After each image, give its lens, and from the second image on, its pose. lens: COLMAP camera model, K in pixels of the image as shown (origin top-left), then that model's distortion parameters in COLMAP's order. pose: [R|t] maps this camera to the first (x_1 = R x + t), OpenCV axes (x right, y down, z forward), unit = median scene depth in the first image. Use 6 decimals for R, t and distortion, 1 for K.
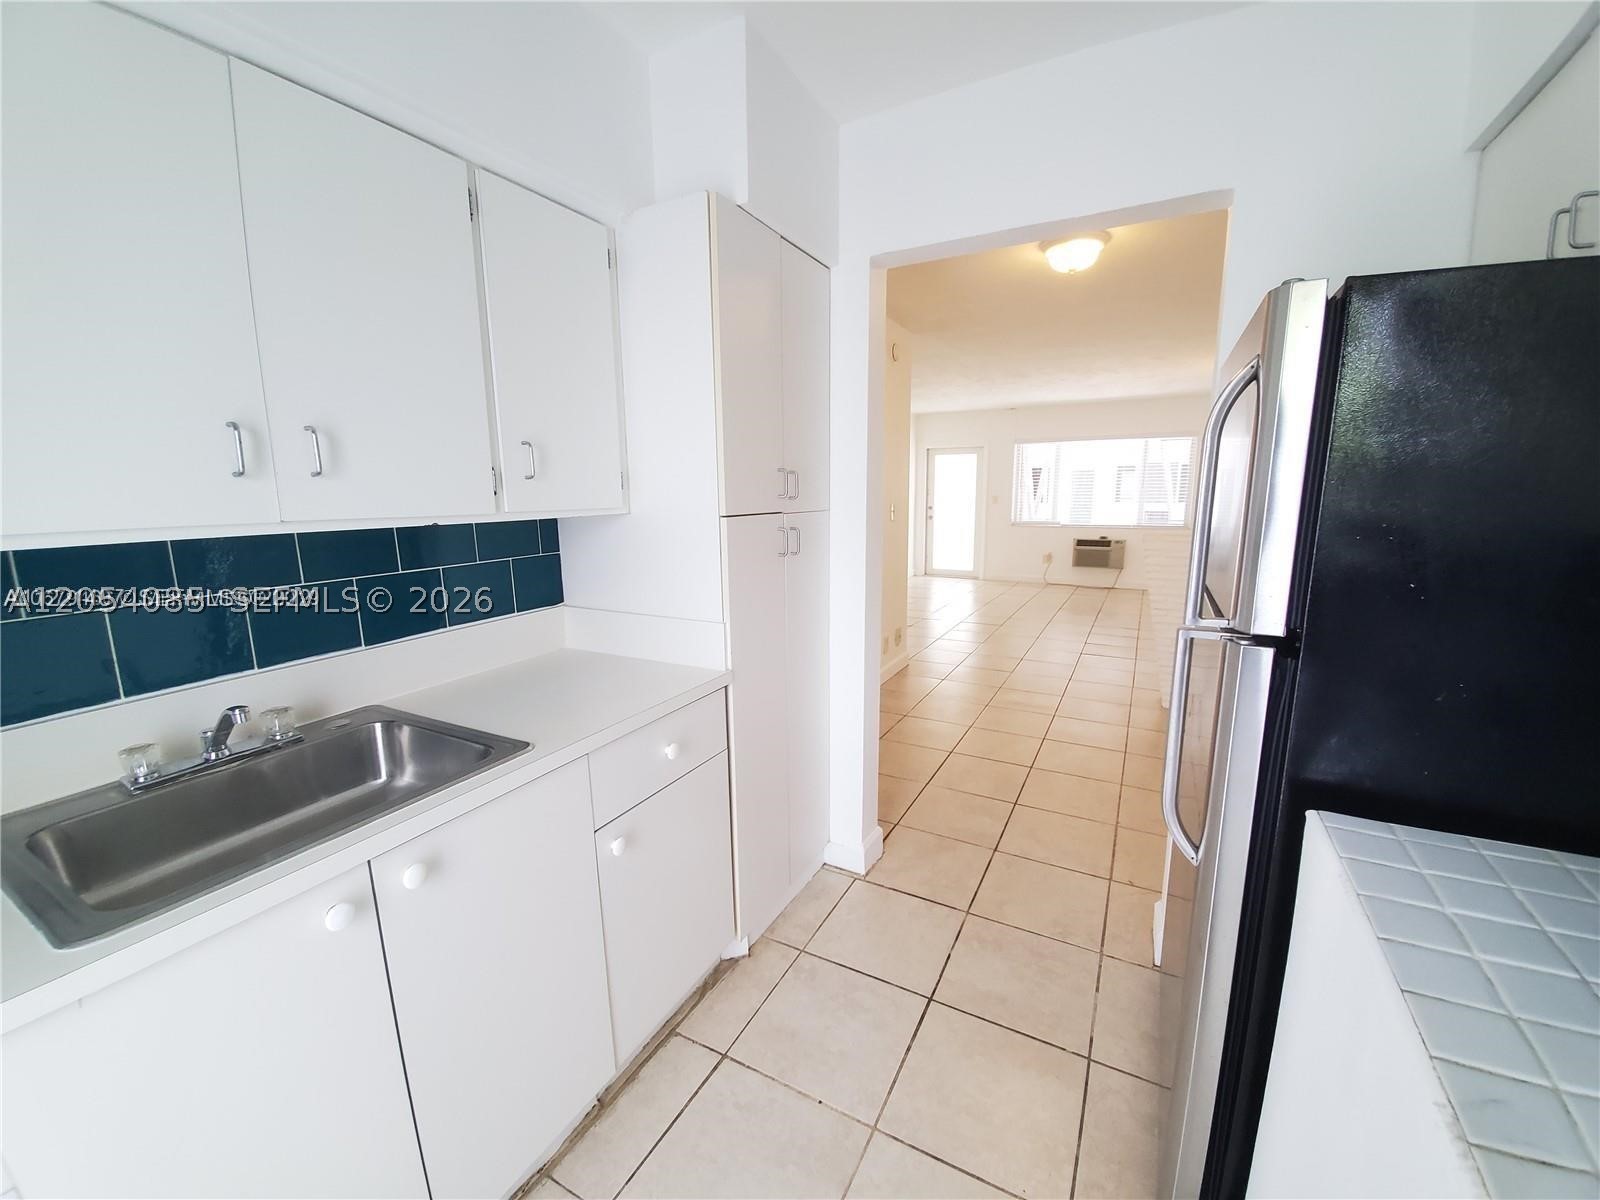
lens RADIAL K [[637.7, 0, 816.0], [0, 637.7, 598.4], [0, 0, 1]] dist [0.014466, -0.014937]
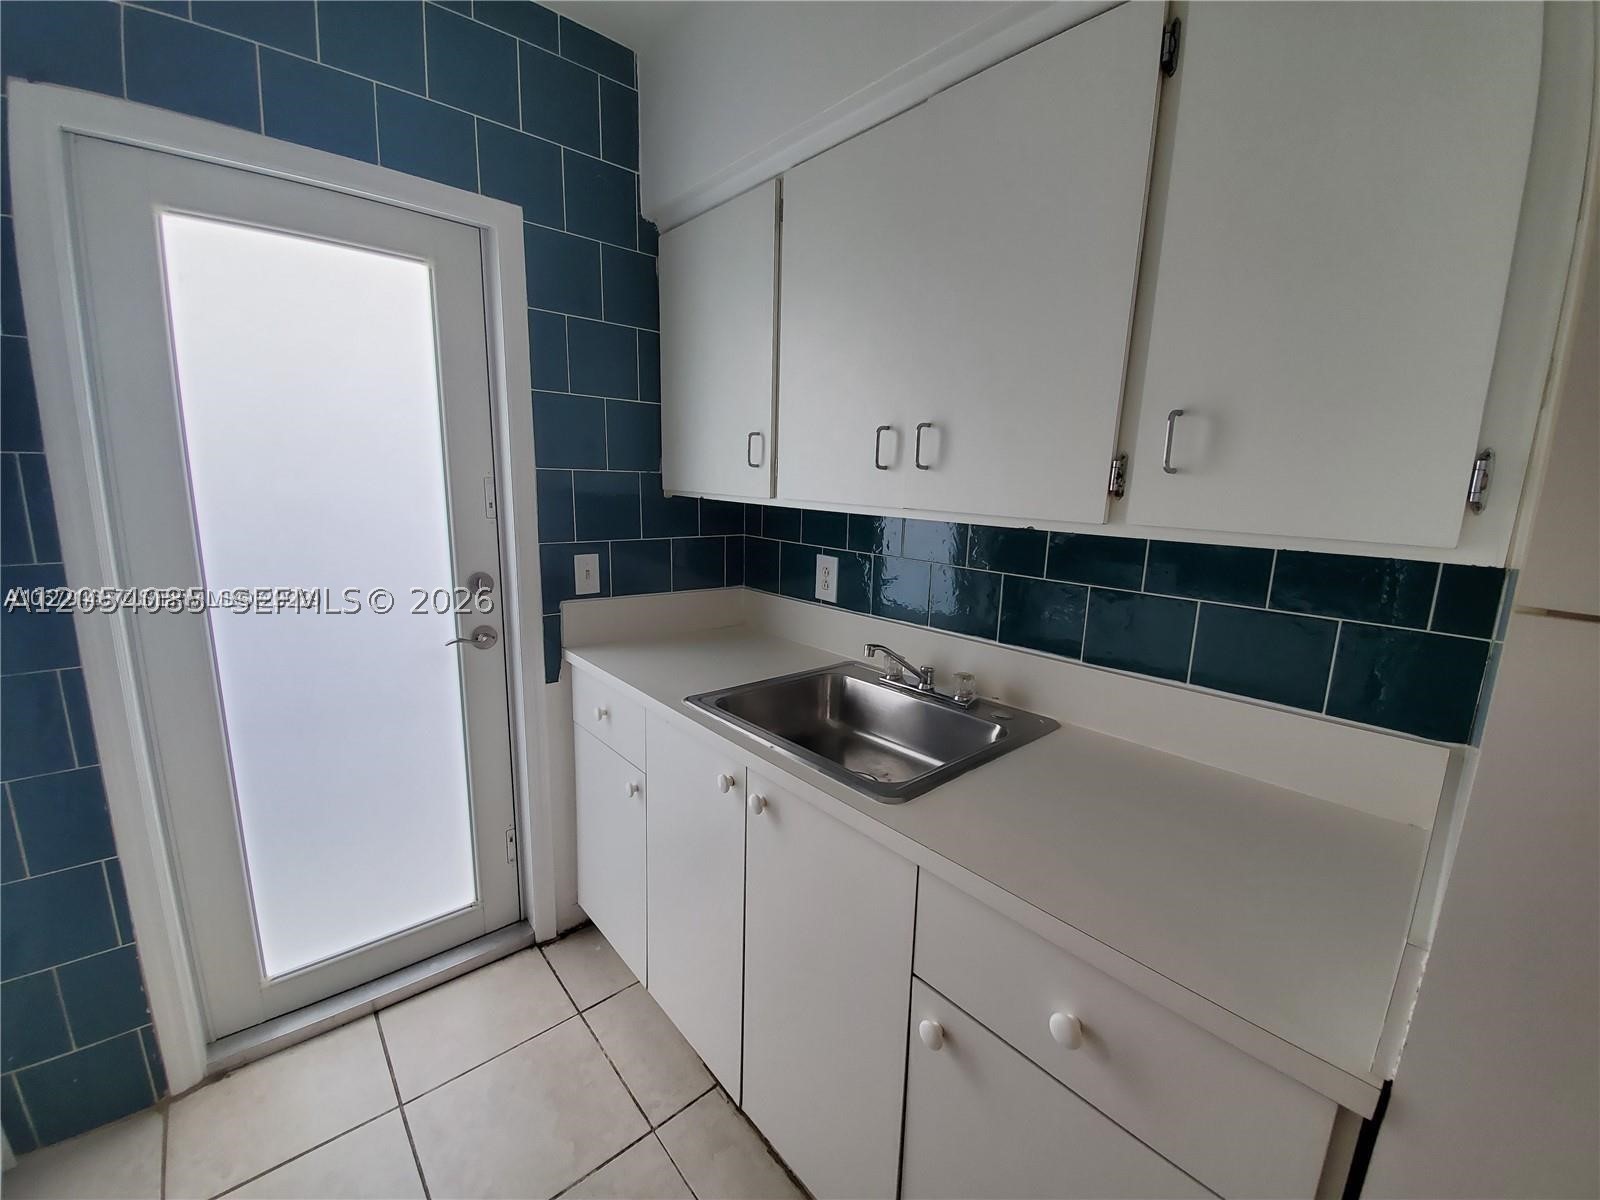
lens RADIAL K [[634.7, 0, 812.6], [0, 634.7, 600.6], [0, 0, 1]] dist [0.016605, -0.016972]
pose [[-0.347704, 0.173769, -0.921361, 0.269298], [-0.194818, 0.947839, 0.252283, -0.178374], [0.917141, 0.267217, -0.295714, 1.004039]]
